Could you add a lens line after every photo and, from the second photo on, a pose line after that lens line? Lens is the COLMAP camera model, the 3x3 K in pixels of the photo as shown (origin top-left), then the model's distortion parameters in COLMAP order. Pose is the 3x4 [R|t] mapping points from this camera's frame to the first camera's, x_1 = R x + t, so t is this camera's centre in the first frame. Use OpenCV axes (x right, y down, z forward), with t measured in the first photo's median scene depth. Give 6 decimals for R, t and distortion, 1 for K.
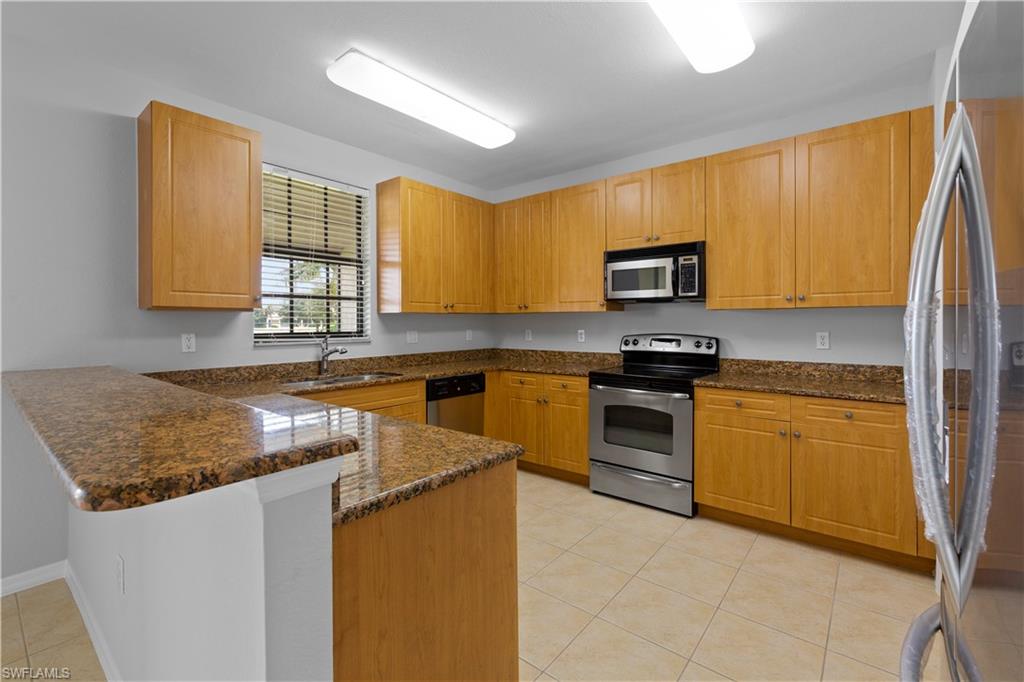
lens RADIAL K [[446.7, 0, 528.8], [0, 446.7, 322.3], [0, 0, 1]] dist [0.013626, 0.000018]
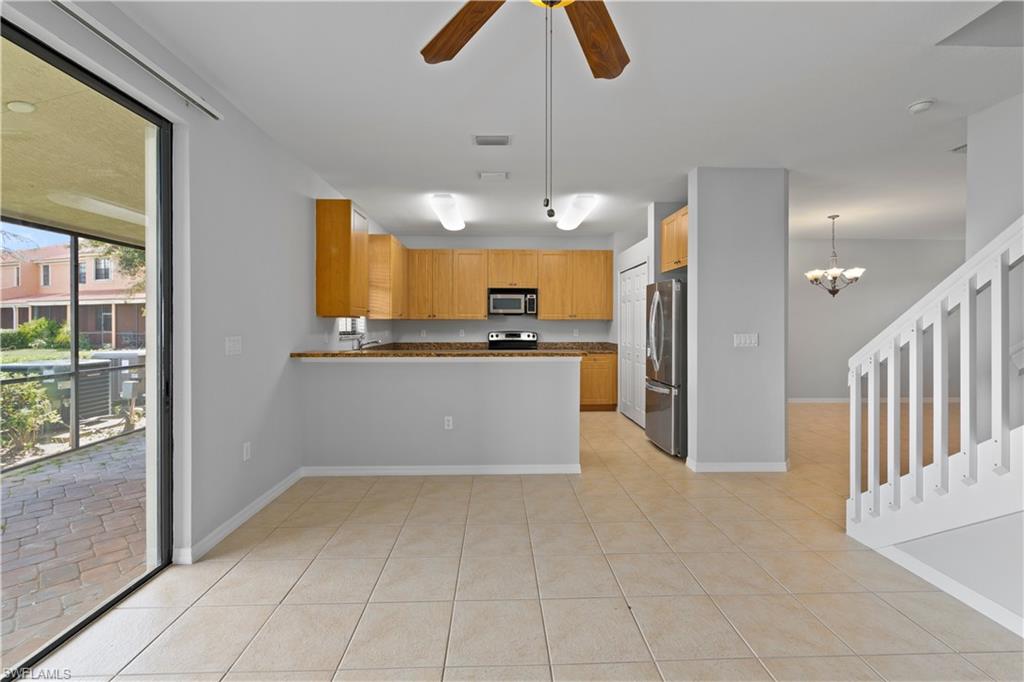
lens RADIAL K [[446.7, 0, 510.4], [0, 446.7, 331.7], [0, 0, 1]] dist [0.013626, 0.000018]
pose [[0.765138, -0.003101, 0.643859, -1.040304], [-0.002933, 0.999961, 0.008302, 0.012225], [-0.643860, -0.008241, 0.765099, -0.548206]]
